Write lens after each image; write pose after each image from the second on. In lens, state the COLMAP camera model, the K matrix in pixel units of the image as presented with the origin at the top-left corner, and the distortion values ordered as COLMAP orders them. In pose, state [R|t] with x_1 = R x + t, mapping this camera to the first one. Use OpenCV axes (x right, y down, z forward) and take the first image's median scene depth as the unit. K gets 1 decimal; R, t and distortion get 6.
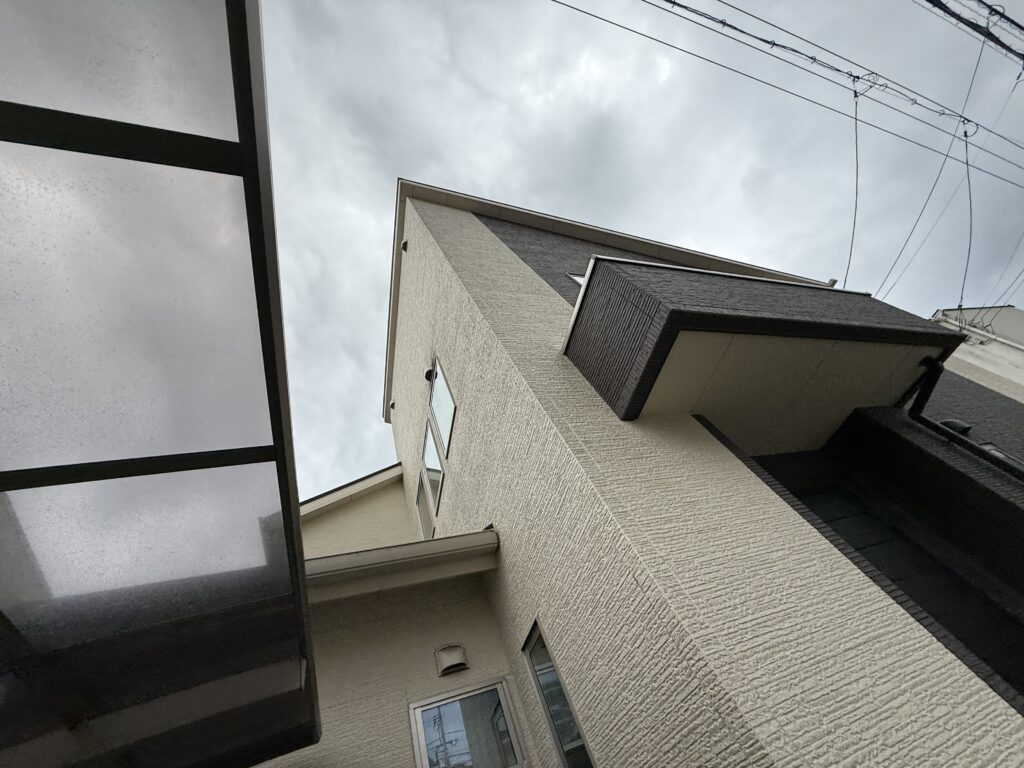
lens RADIAL K [[413.2, 0, 512.0], [0, 413.2, 384.0], [0, 0, 1]] dist [0.001674, 0.000413]
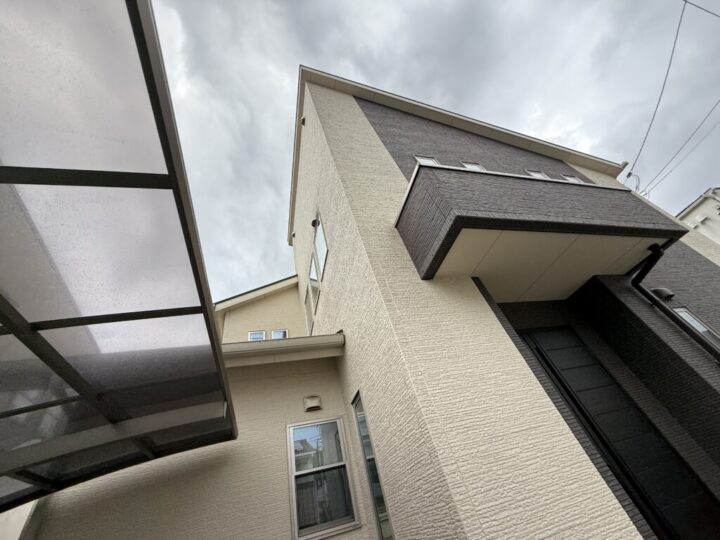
lens RADIAL K [[289.7, 0, 360.0], [0, 289.7, 270.0], [0, 0, 1]] dist [0.008662, 0.000028]
pose [[0.995194, 0.072579, -0.065729, 0.081219], [-0.059206, 0.980679, 0.186452, -0.111232], [0.077992, -0.181664, 0.980263, -0.073146]]
